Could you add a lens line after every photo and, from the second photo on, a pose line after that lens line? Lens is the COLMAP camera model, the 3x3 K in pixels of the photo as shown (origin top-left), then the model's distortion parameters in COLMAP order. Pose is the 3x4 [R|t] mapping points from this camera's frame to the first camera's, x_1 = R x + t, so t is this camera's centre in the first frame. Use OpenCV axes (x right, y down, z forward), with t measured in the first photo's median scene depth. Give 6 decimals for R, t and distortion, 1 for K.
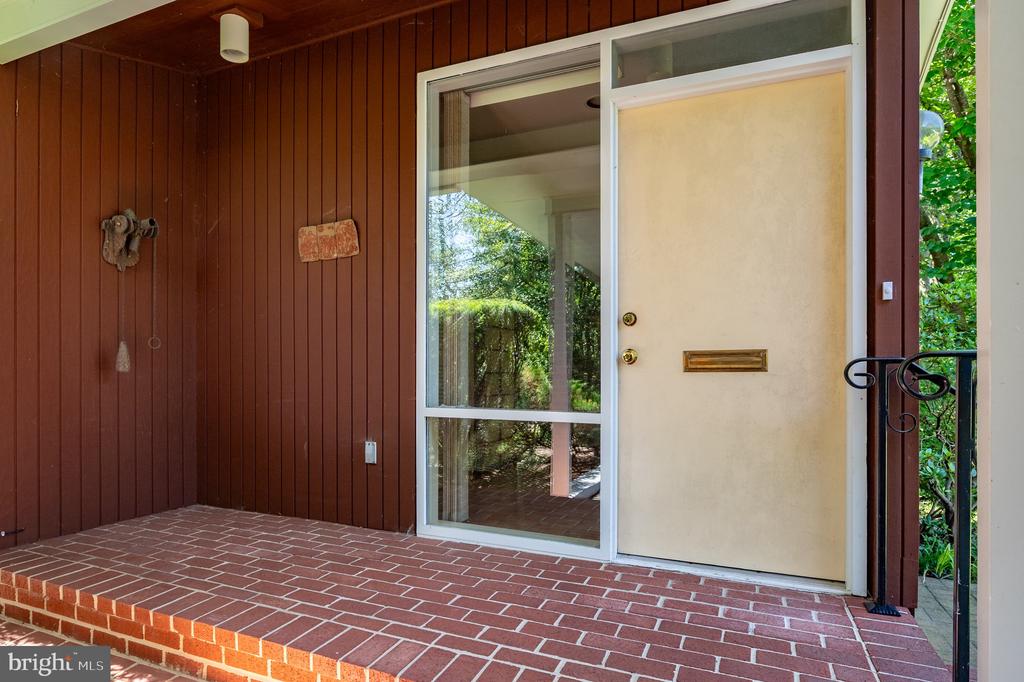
lens RADIAL K [[556.0, 0, 495.3], [0, 556.0, 370.0], [0, 0, 1]] dist [-0.003788, 0.002772]
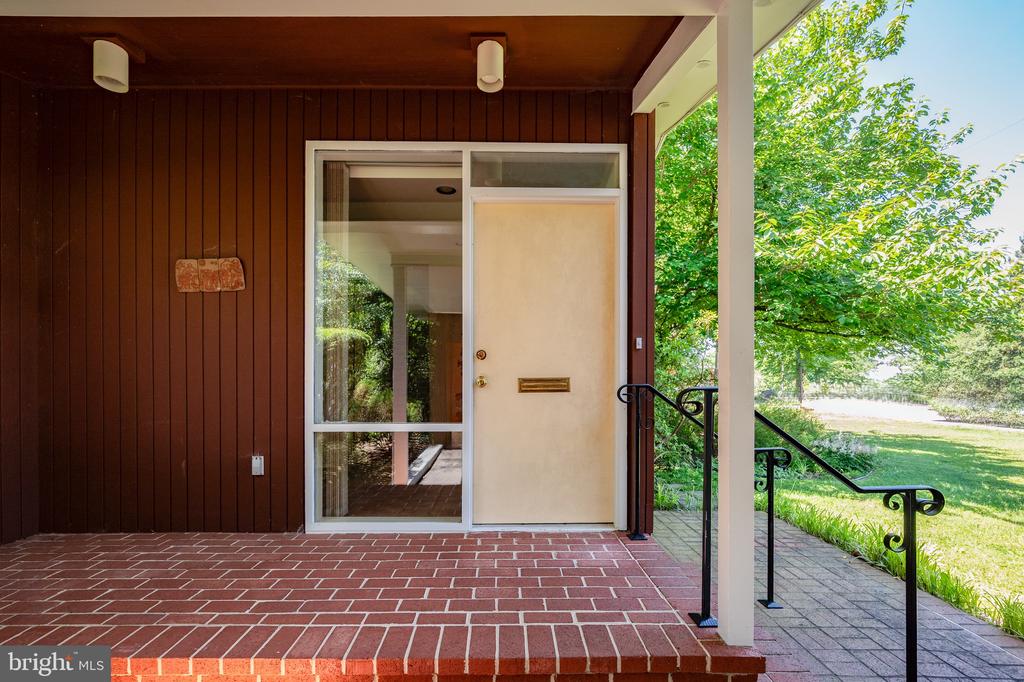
lens RADIAL K [[417.3, 0, 499.5], [0, 417.3, 382.5], [0, 0, 1]] dist [0.000131, -0.001689]
pose [[0.914567, -0.006460, 0.404384, -0.139399], [0.004527, 0.999973, 0.005738, -0.028423], [-0.404410, -0.003417, 0.914571, 0.027638]]
